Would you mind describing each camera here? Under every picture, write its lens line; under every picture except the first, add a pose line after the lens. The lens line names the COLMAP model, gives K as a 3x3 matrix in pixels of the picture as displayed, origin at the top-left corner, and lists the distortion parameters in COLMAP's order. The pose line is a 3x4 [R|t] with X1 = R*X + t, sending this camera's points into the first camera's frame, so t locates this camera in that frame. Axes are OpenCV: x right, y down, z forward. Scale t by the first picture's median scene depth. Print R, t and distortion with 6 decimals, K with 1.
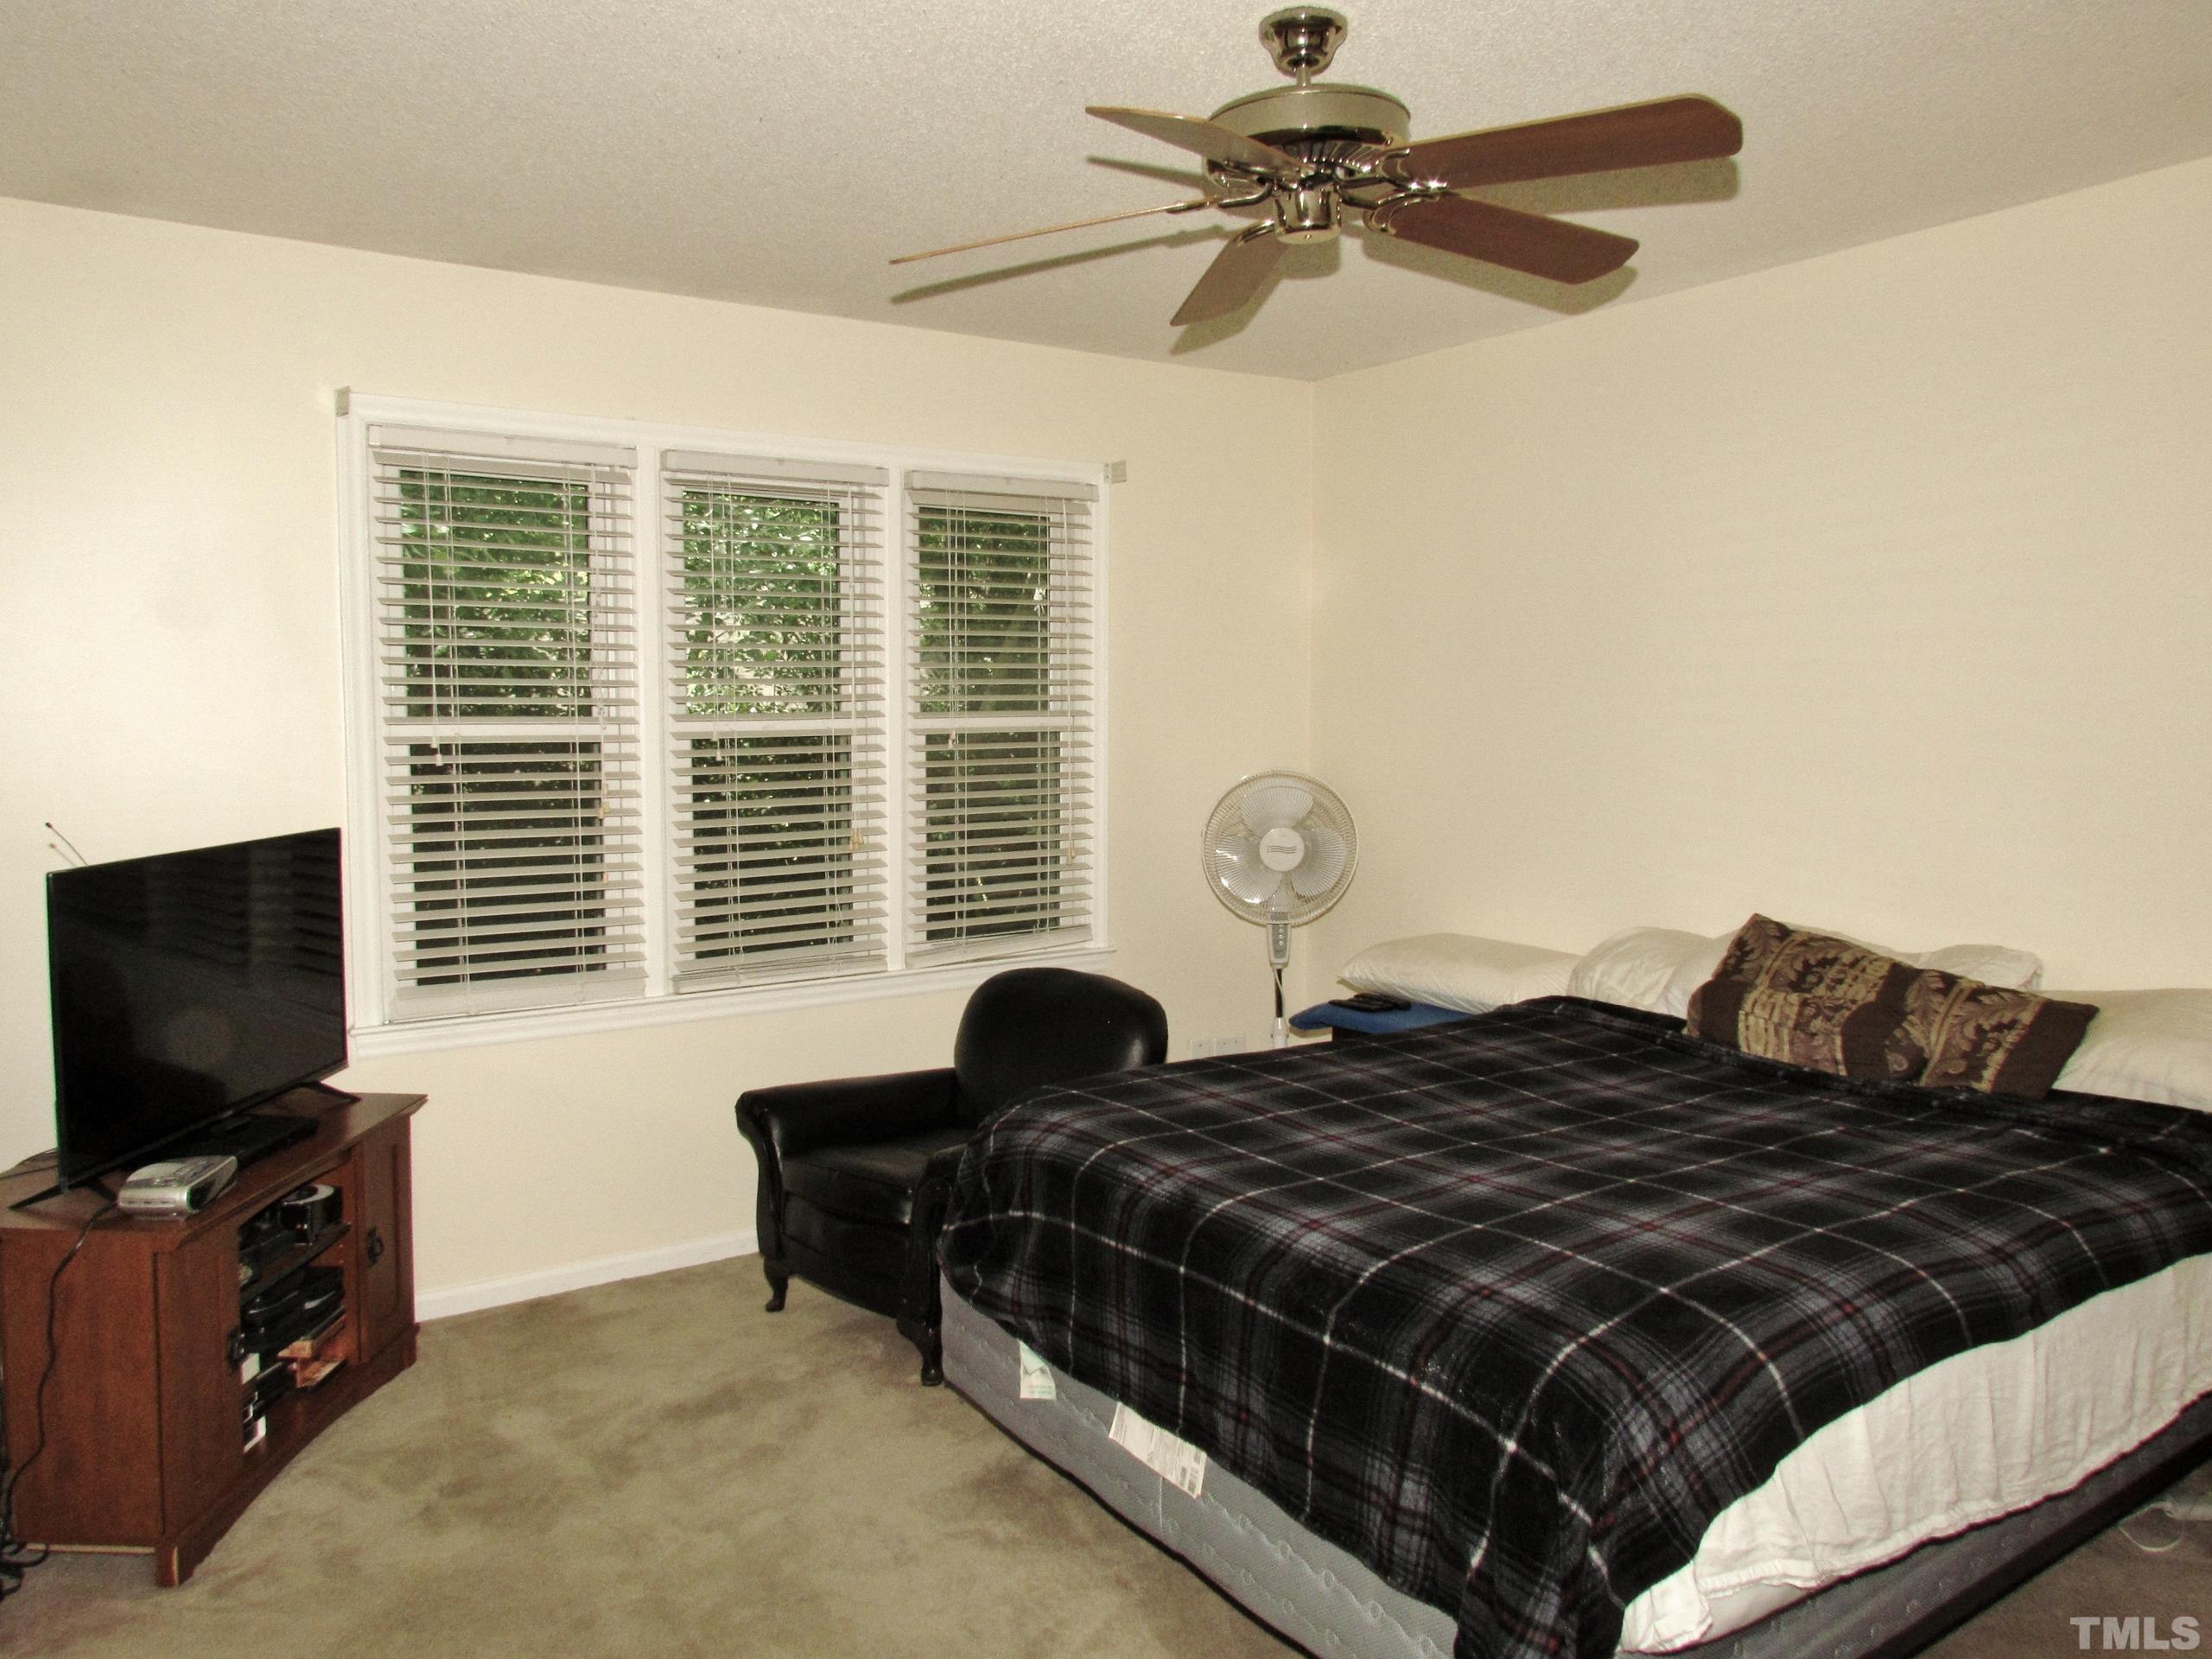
lens RADIAL K [[1635.6, 0, 1106.1], [0, 1635.6, 860.2], [0, 0, 1]] dist [0.122348, 0.001417]
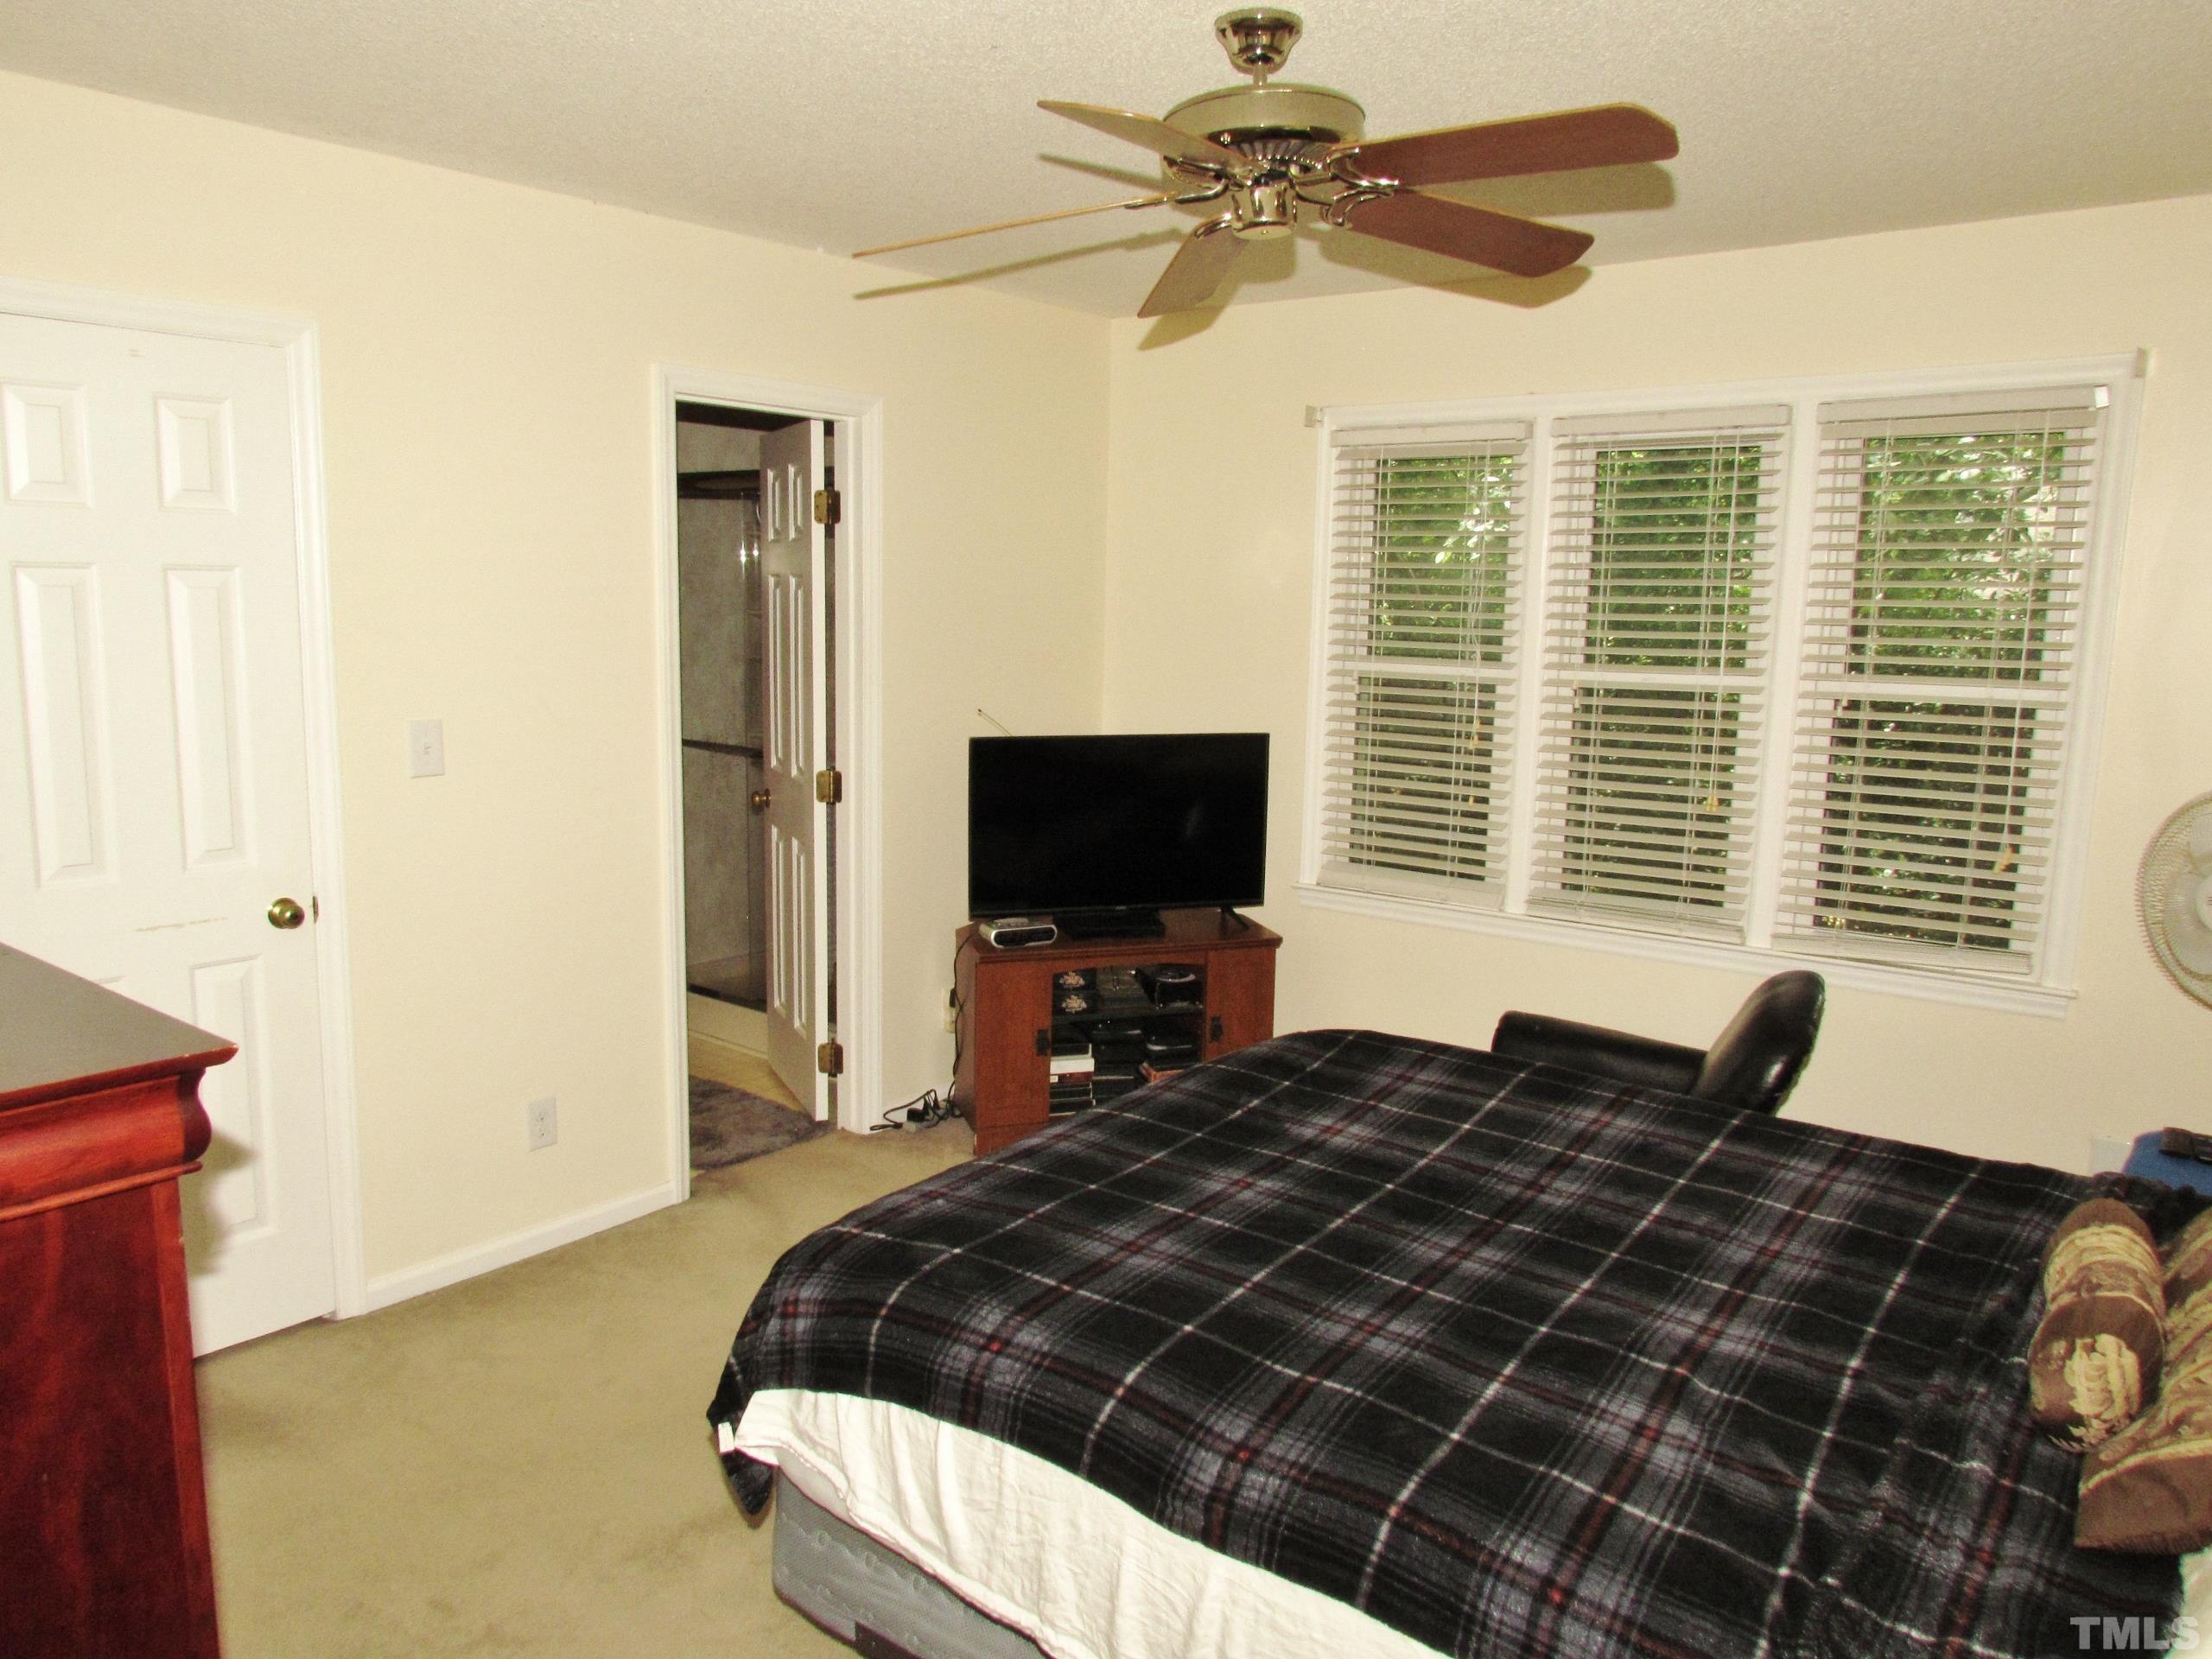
lens RADIAL K [[1565.0, 0, 1089.2], [0, 1565.0, 830.6], [0, 0, 1]] dist [-0.025715, 0.009189]
pose [[0.249237, 0.138871, -0.958434, 0.737699], [-0.126244, 0.985880, 0.110018, -0.060230], [0.960179, 0.093576, 0.263249, 0.500185]]
